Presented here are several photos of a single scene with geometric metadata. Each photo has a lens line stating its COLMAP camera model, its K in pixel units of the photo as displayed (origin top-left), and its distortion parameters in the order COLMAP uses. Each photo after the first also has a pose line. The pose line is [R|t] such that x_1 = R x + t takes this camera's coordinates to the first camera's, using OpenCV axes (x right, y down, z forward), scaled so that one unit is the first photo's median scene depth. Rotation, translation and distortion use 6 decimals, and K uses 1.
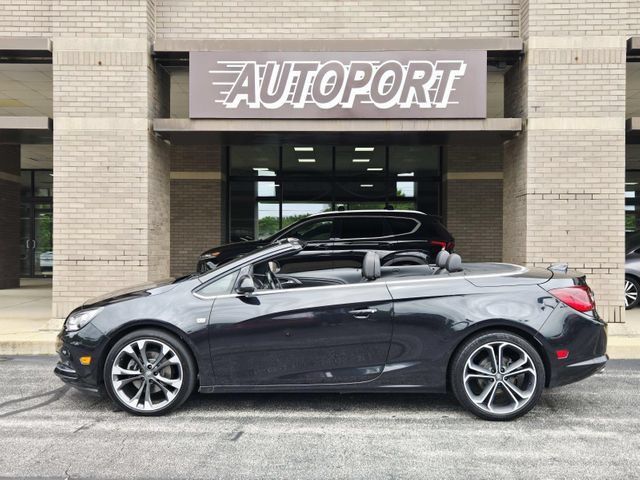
lens RADIAL K [[677.6, 0, 315.8], [0, 677.6, 250.8], [0, 0, 1]] dist [0.060446, 0.000000]
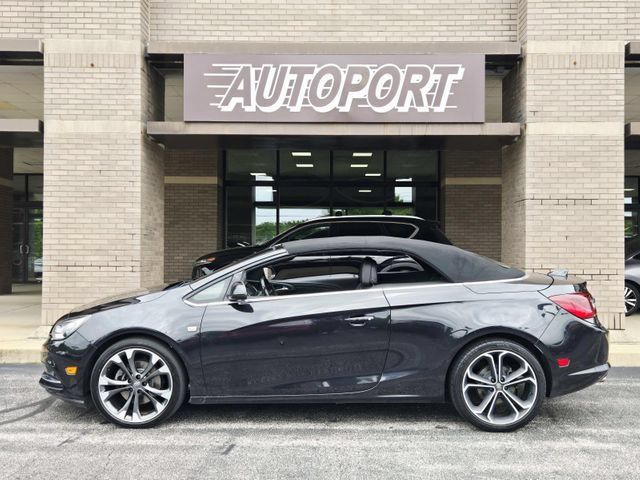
lens RADIAL K [[677.6, 0, 324.7], [0, 677.6, 247.0], [0, 0, 1]] dist [0.060446, 0.000000]
pose [[0.999887, 0.000818, 0.015041, 0.003226], [-0.000610, 0.999904, -0.013832, -0.000239], [-0.015051, 0.013821, 0.999791, 0.017086]]
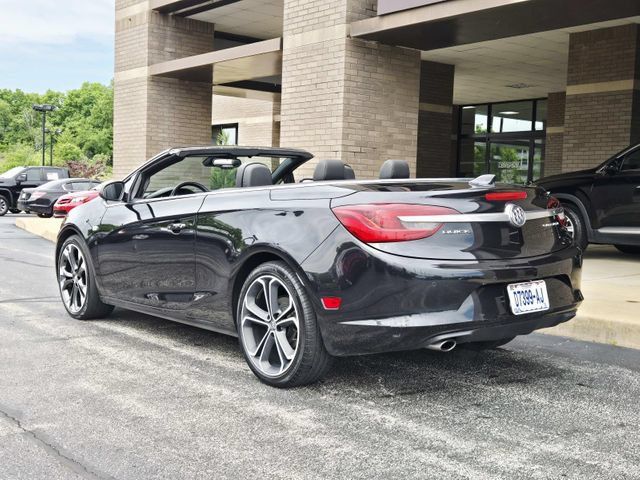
lens RADIAL K [[827.7, 0, 318.8], [0, 827.7, 246.4], [0, 0, 1]] dist [0.067658, 0.000000]
pose [[0.639184, 0.062515, -0.766509, 0.575381], [-0.026661, 0.997893, 0.059154, 0.029715], [0.768592, -0.017375, 0.639504, 0.288291]]
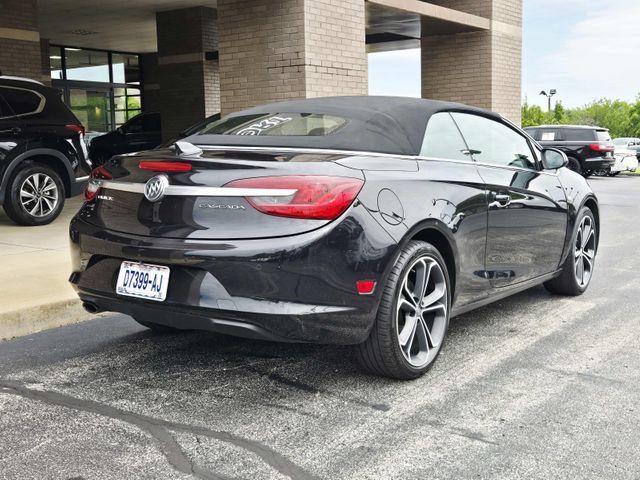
lens RADIAL K [[827.7, 0, 320.0], [0, 827.7, 237.3], [0, 0, 1]] dist [0.067658, 0.000000]
pose [[0.553728, -0.107133, 0.825777, -0.540488], [0.021299, 0.993187, 0.114570, 0.010078], [-0.832425, -0.045852, 0.552237, 0.419708]]
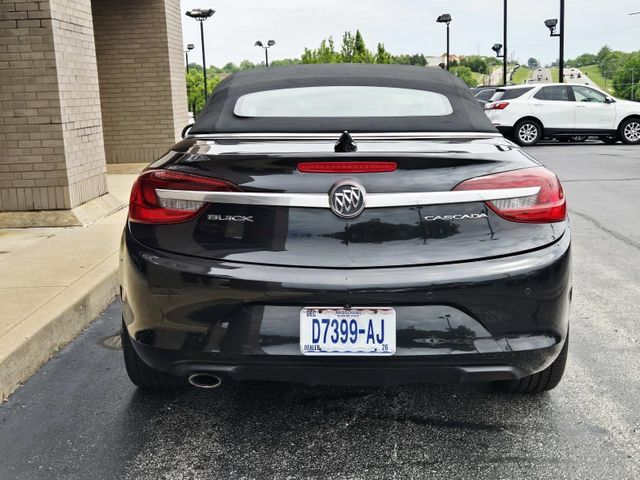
lens RADIAL K [[827.7, 0, 308.6], [0, 827.7, 239.8], [0, 0, 1]] dist [0.067658, 0.000000]
pose [[0.016315, -0.180540, 0.983432, -0.531279], [0.038029, 0.982964, 0.179823, -0.008436], [-0.999143, 0.034466, 0.022903, 0.741370]]
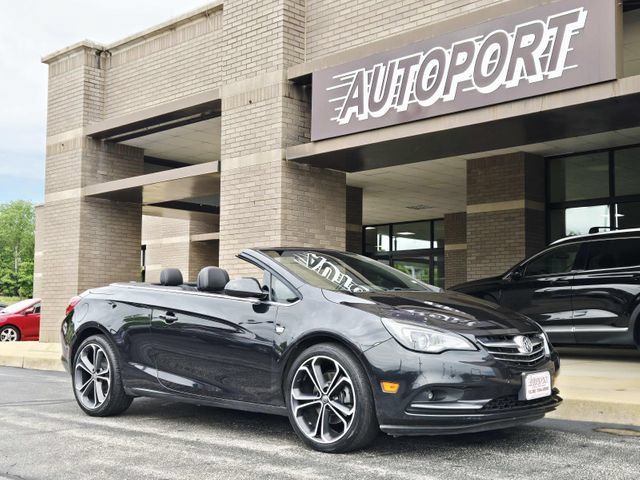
lens RADIAL K [[827.7, 0, 321.5], [0, 827.7, 256.4], [0, 0, 1]] dist [0.067658, 0.000000]
pose [[0.734207, -0.051002, -0.677007, 0.599084], [-0.004093, 0.996824, -0.079535, 0.055247], [0.678913, 0.061166, 0.731666, 0.181396]]
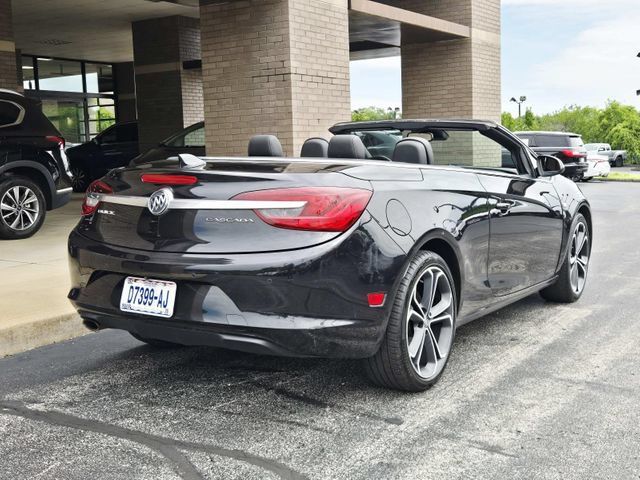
lens RADIAL K [[827.7, 0, 319.9], [0, 827.7, 242.3], [0, 0, 1]] dist [0.067658, 0.000000]
pose [[0.524856, -0.111720, 0.843827, -0.544058], [0.031801, 0.993231, 0.111721, 0.008505], [-0.850597, -0.031803, 0.524856, 0.439472]]
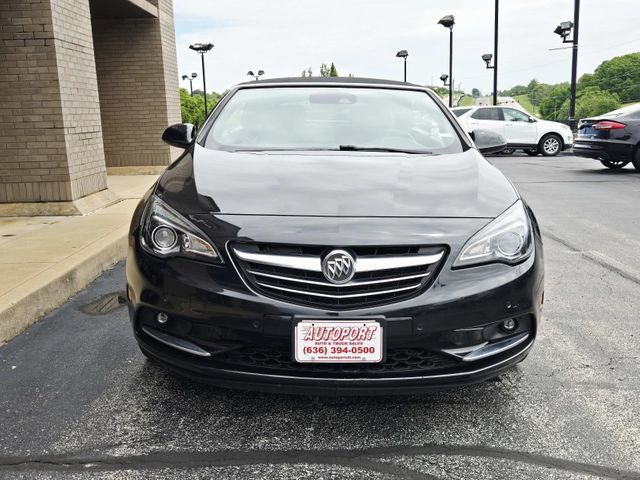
lens RADIAL K [[677.6, 0, 313.3], [0, 677.6, 245.7], [0, 0, 1]] dist [0.060446, 0.000000]
pose [[-0.012586, -0.194855, 0.980751, -0.517966], [0.029156, 0.980341, 0.195147, 0.004881], [-0.999496, 0.031051, -0.006657, 0.718255]]
